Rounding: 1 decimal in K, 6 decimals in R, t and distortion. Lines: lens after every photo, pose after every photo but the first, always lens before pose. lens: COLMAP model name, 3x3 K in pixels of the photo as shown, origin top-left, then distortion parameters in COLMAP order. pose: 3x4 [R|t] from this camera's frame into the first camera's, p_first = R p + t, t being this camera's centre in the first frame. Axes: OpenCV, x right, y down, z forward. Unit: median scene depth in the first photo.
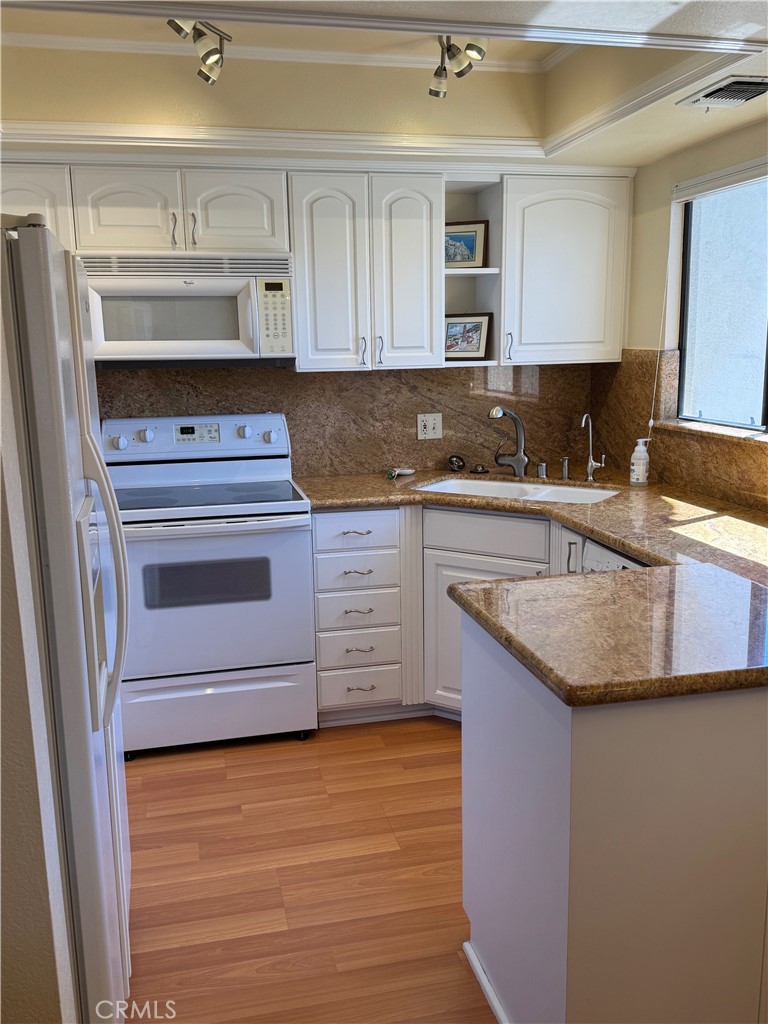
lens RADIAL K [[899.8, 0, 384.0], [0, 899.8, 512.0], [0, 0, 1]] dist [0.216159, -0.469449]
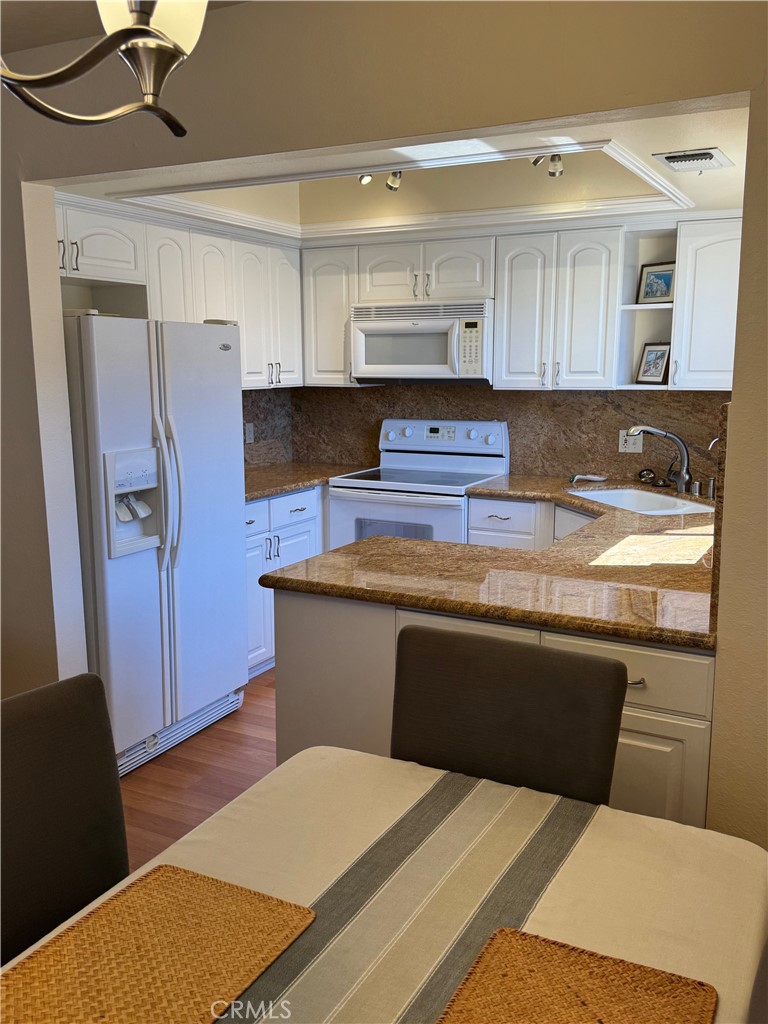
lens RADIAL K [[899.8, 0, 384.0], [0, 899.8, 512.0], [0, 0, 1]] dist [0.216159, -0.469449]
pose [[0.755073, 0.126768, -0.643268, 0.636334], [-0.135061, 0.990161, 0.036594, -0.008837], [0.641578, 0.059249, 0.764766, -0.071216]]
